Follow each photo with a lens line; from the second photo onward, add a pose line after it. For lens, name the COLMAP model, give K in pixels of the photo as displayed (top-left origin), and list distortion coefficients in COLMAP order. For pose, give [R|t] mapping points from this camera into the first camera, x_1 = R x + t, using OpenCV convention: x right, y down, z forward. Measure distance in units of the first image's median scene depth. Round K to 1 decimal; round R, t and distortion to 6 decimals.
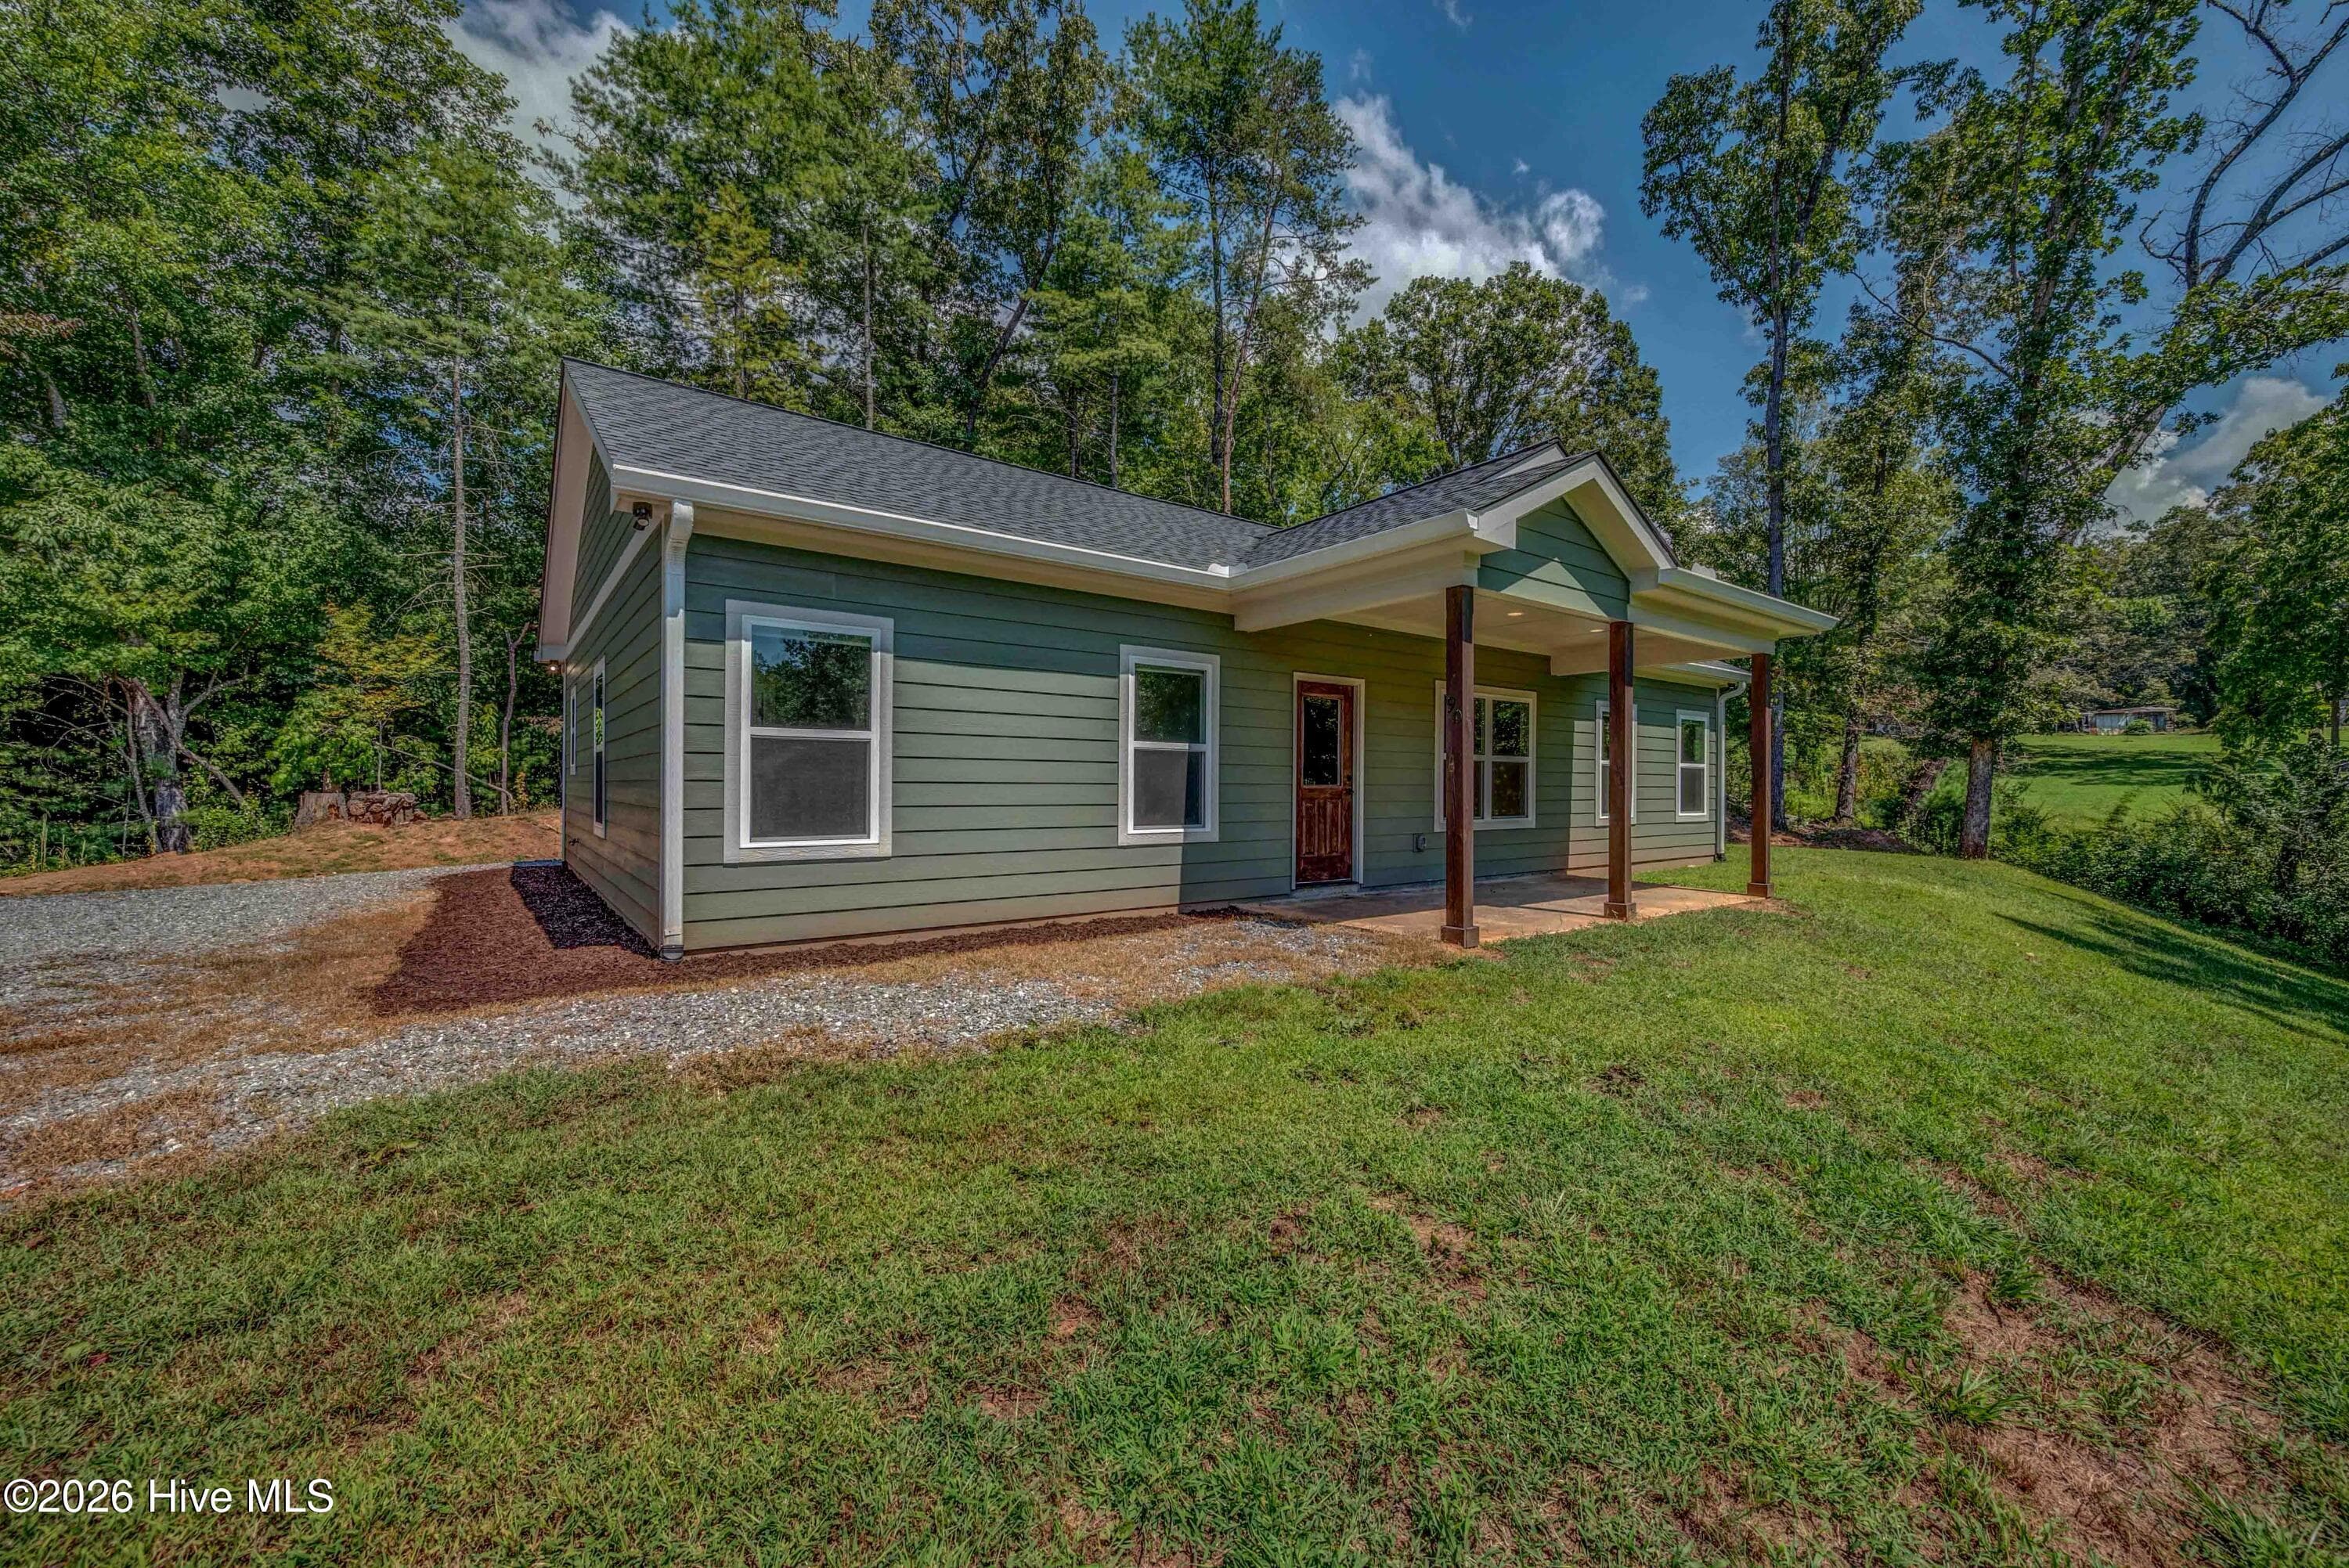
lens RADIAL K [[917.0, 0, 1188.2], [0, 917.0, 782.8], [0, 0, 1]] dist [-0.003963, 0.000403]
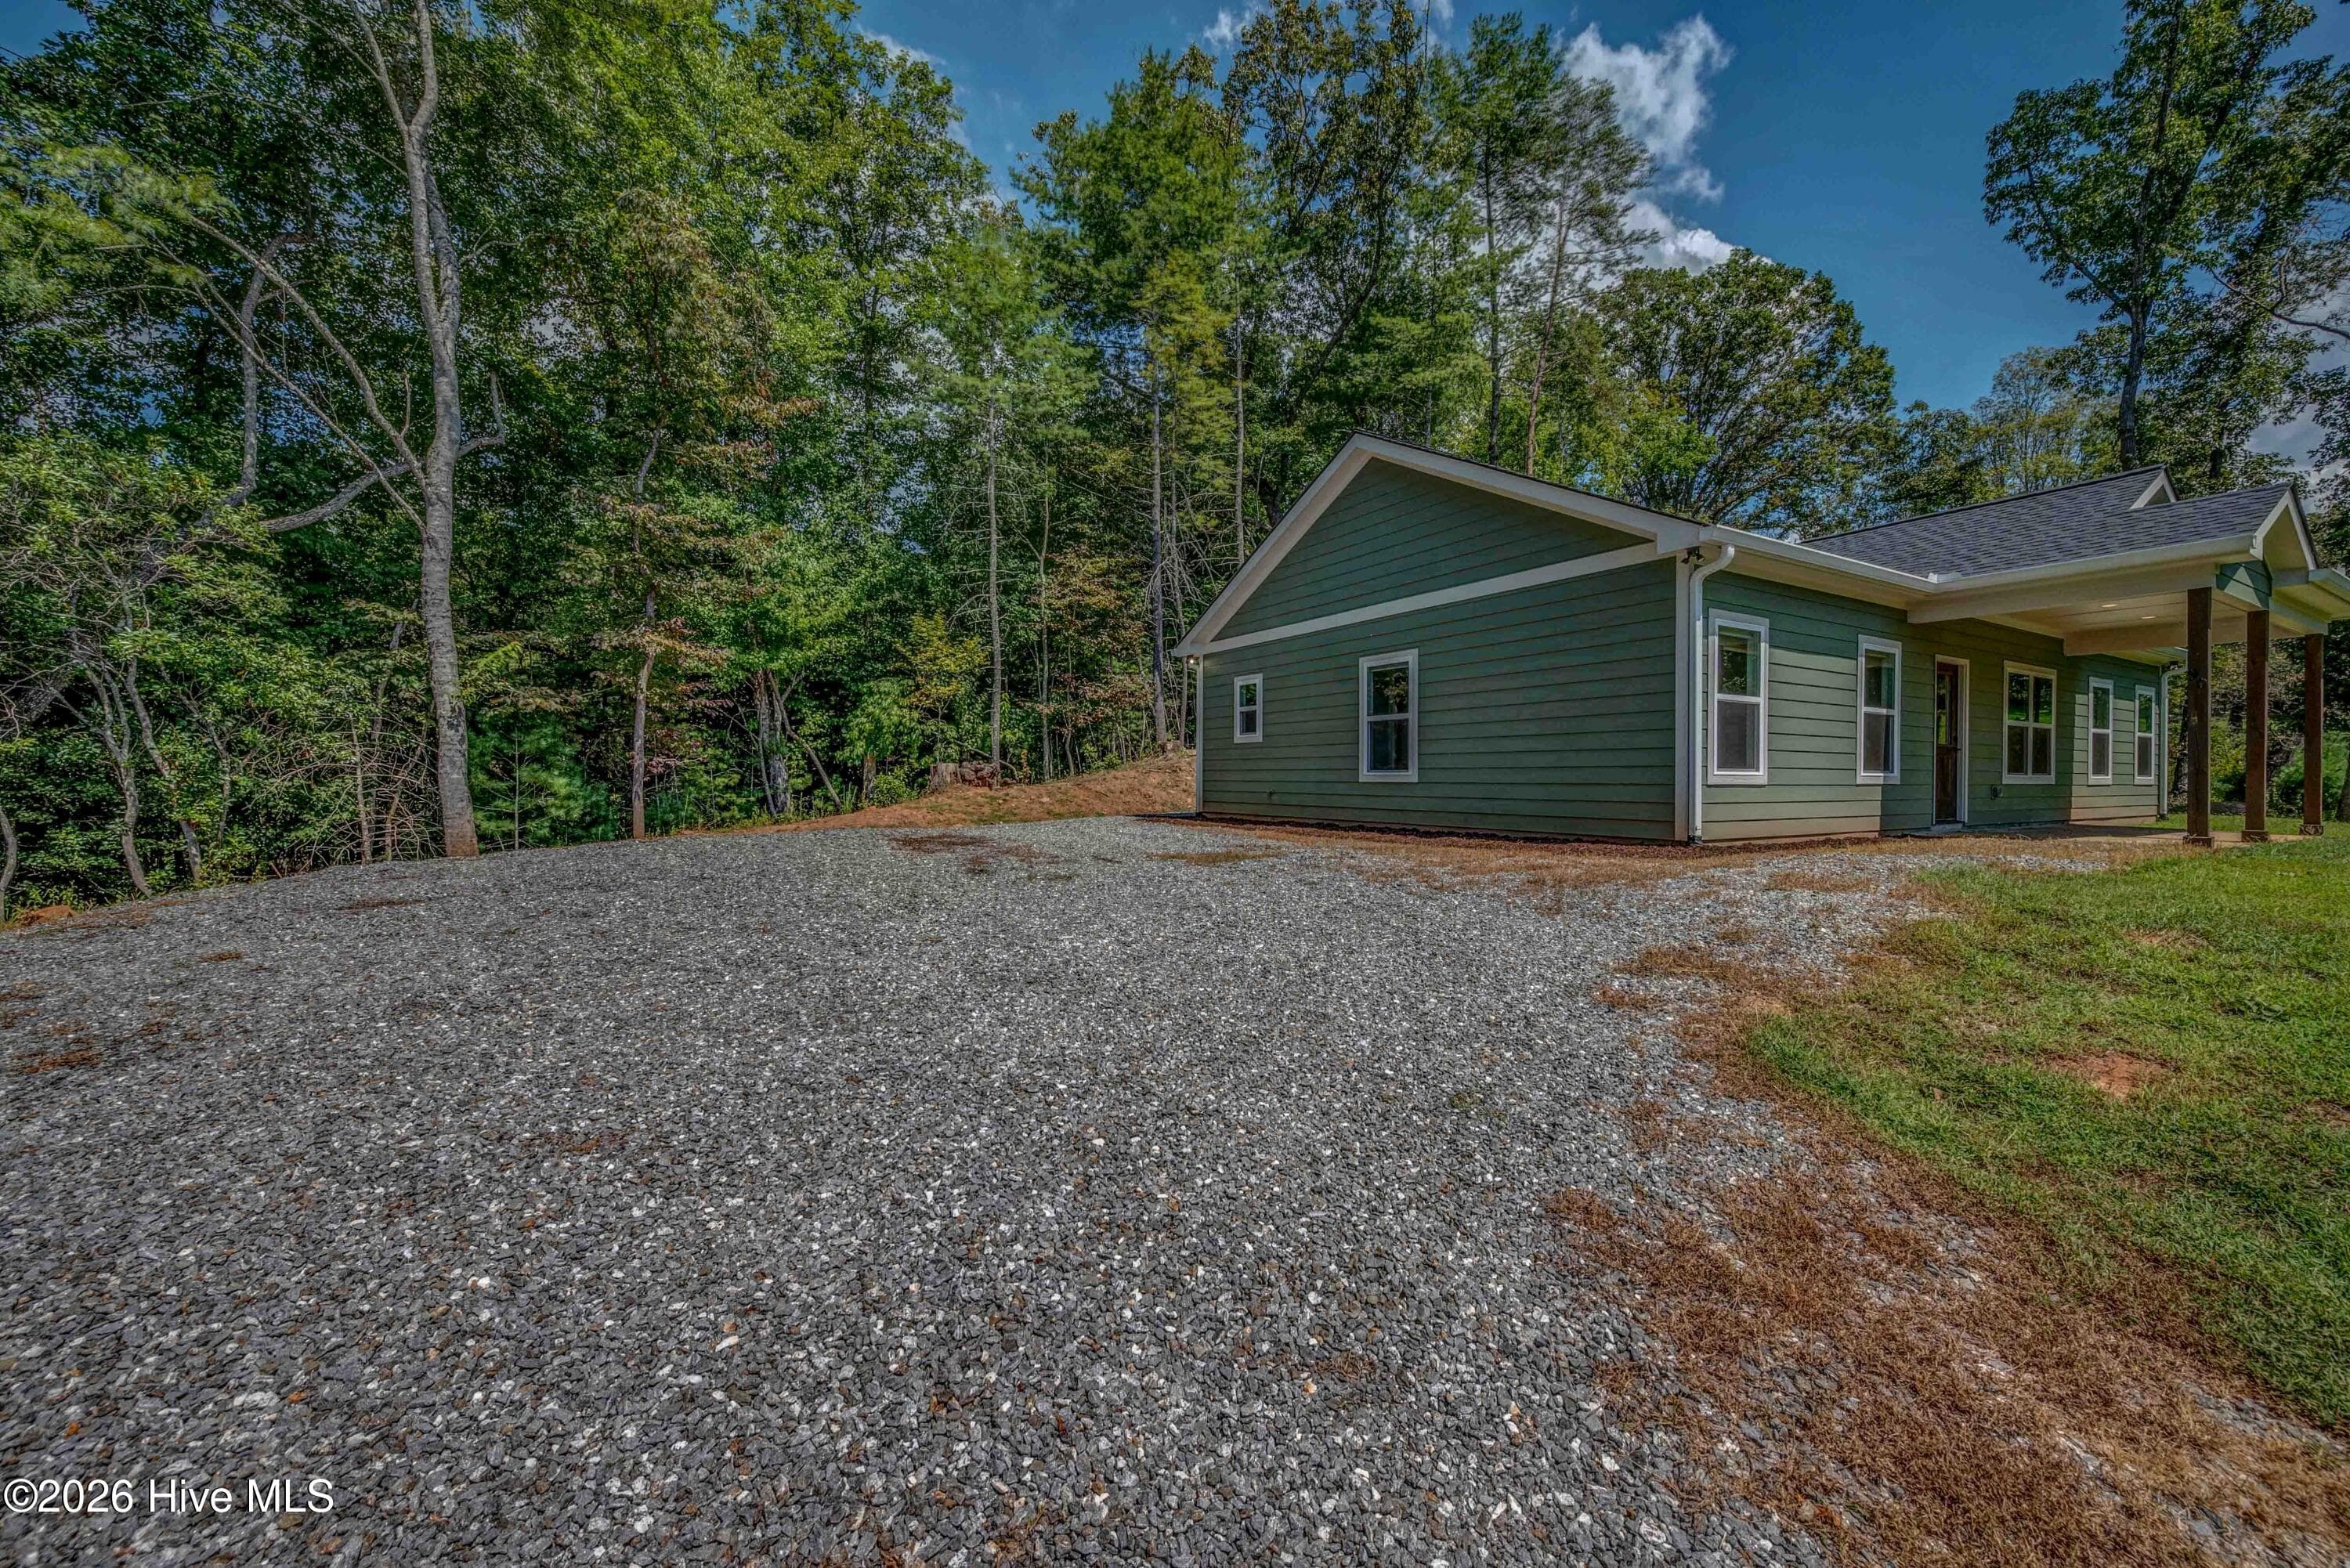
lens RADIAL K [[917.4, 0, 1189.7], [0, 917.4, 774.5], [0, 0, 1]] dist [-0.003963, 0.000403]
pose [[0.994004, -0.000641, -0.109338, -0.364965], [0.000656, 1.000000, 0.000101, 0.021649], [0.109338, -0.000172, 0.994005, -0.182069]]
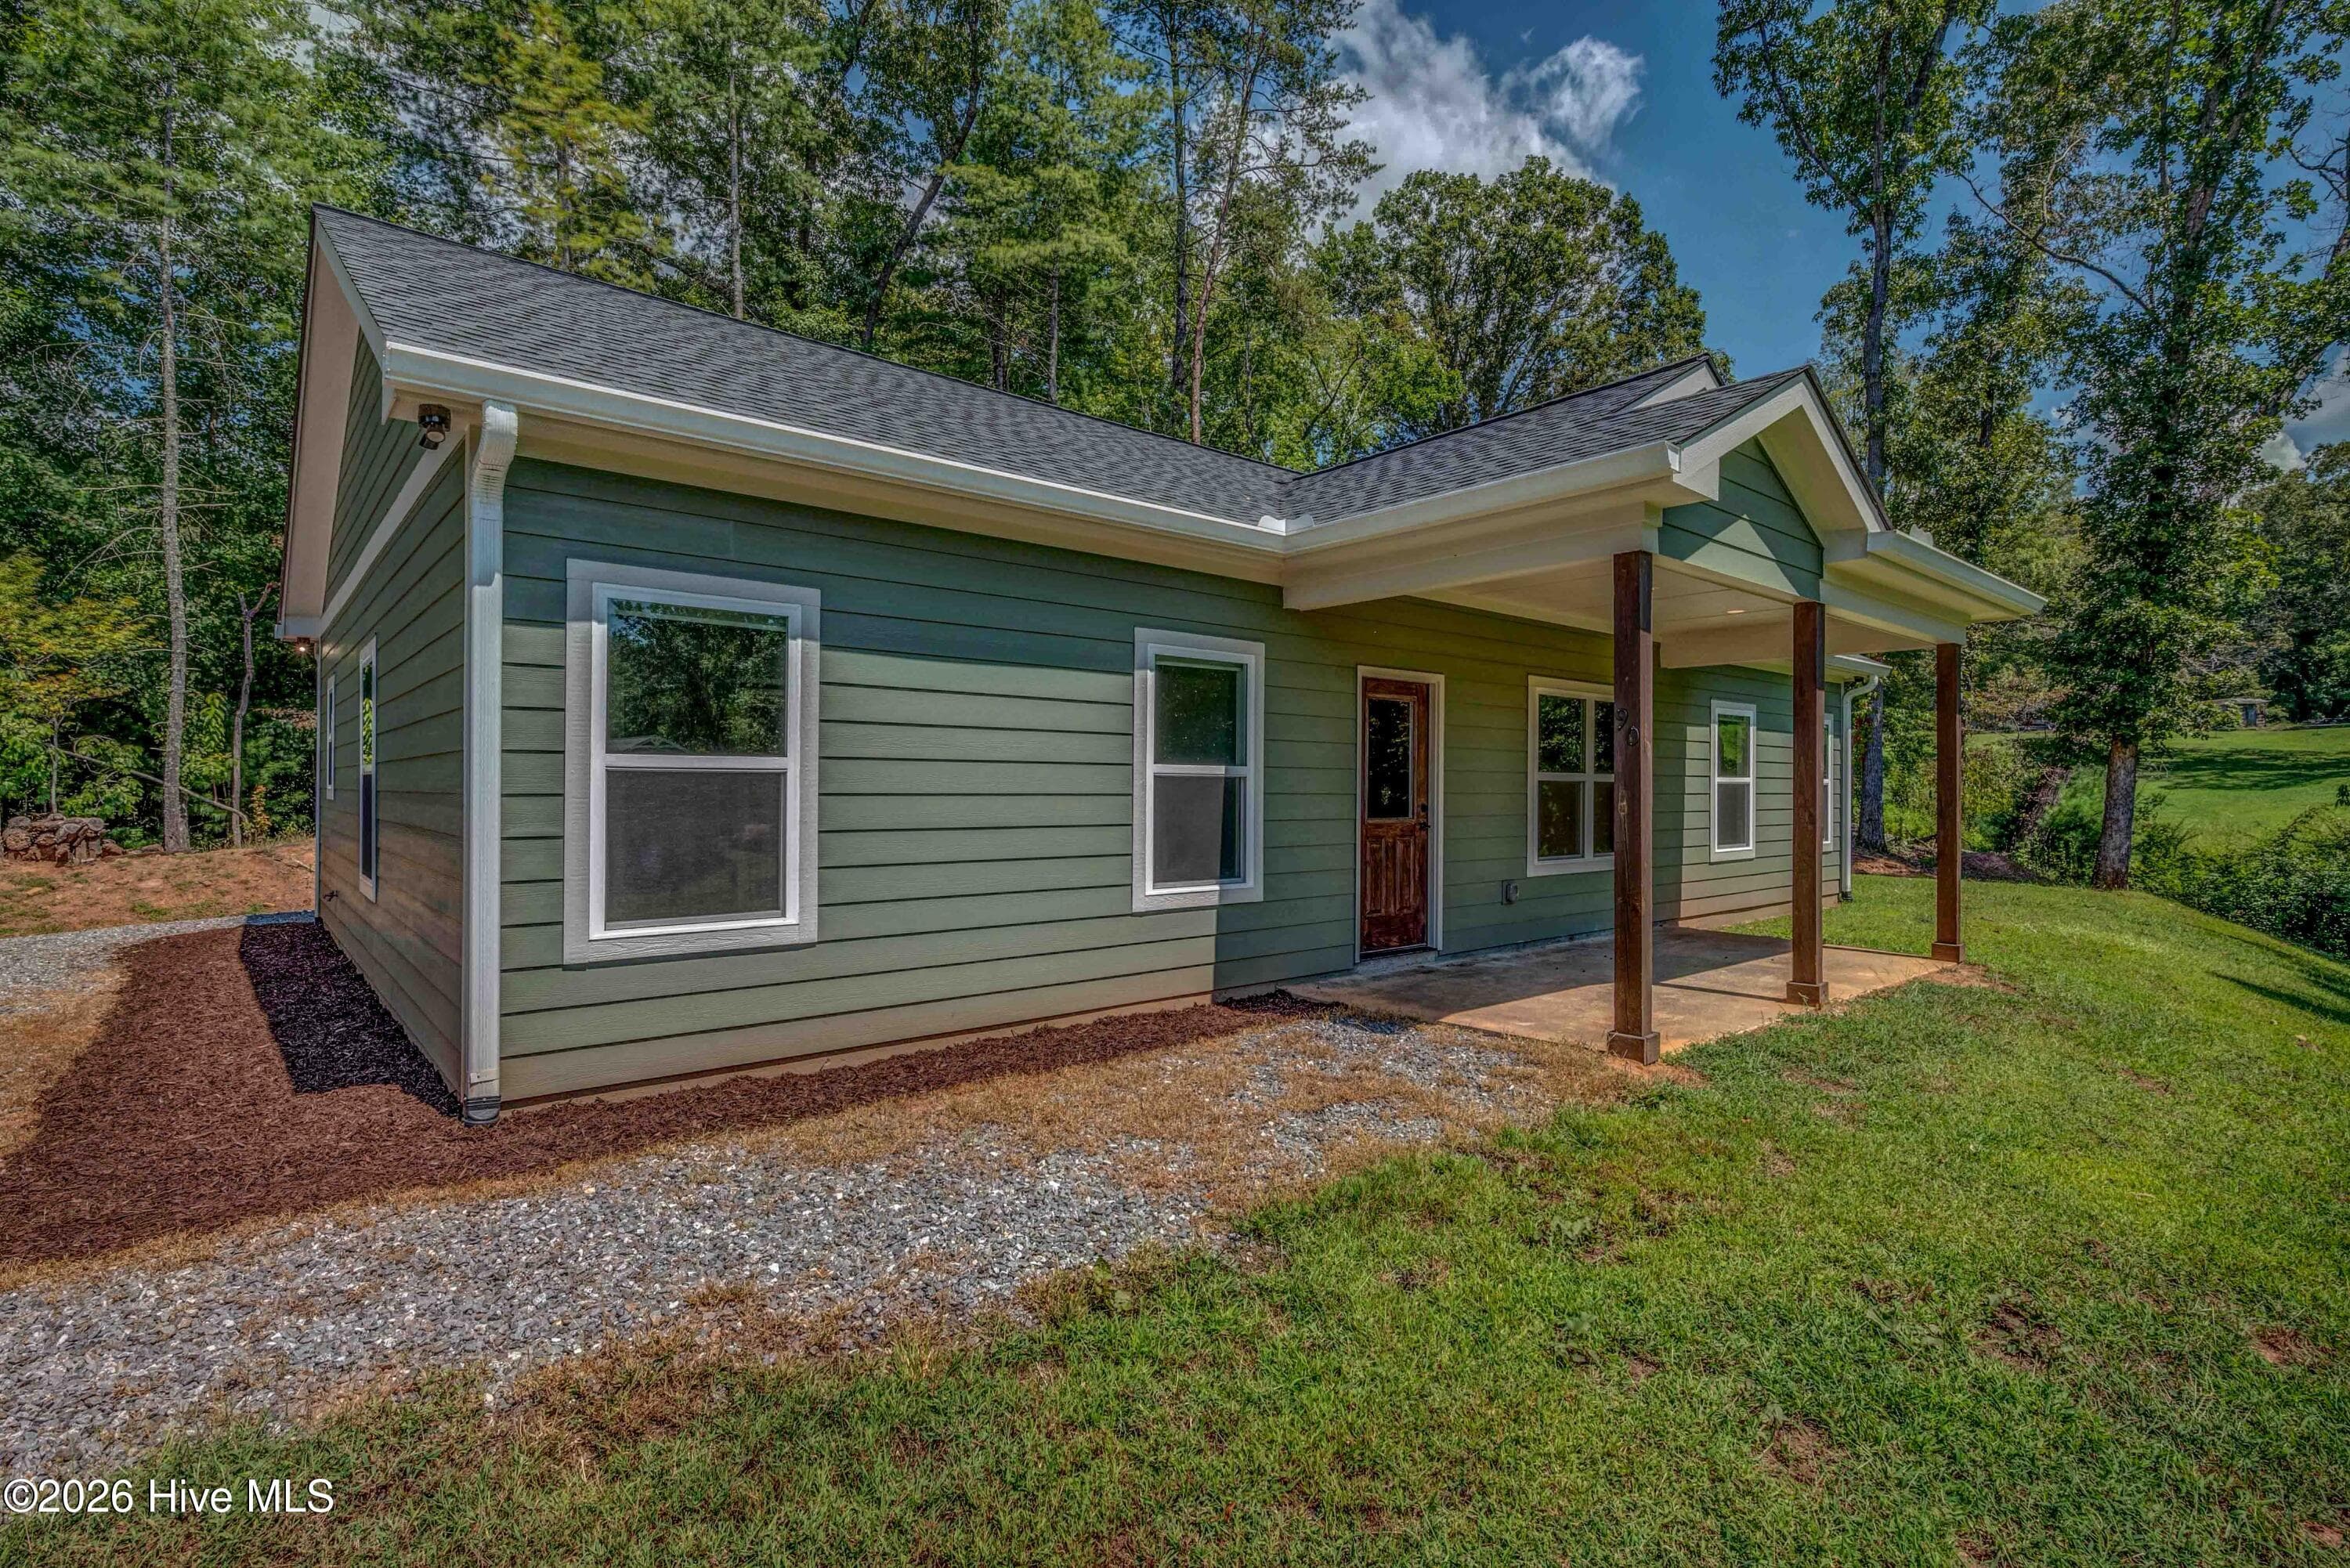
lens RADIAL K [[1114.0, 0, 1190.9], [0, 1114.0, 783.7], [0, 0, 1]] dist [-0.001716, 0.000023]
pose [[0.998054, -0.000503, 0.062357, -0.034237], [0.000532, 1.000000, -0.000441, -0.012280], [-0.062357, 0.000473, 0.998054, 0.056059]]
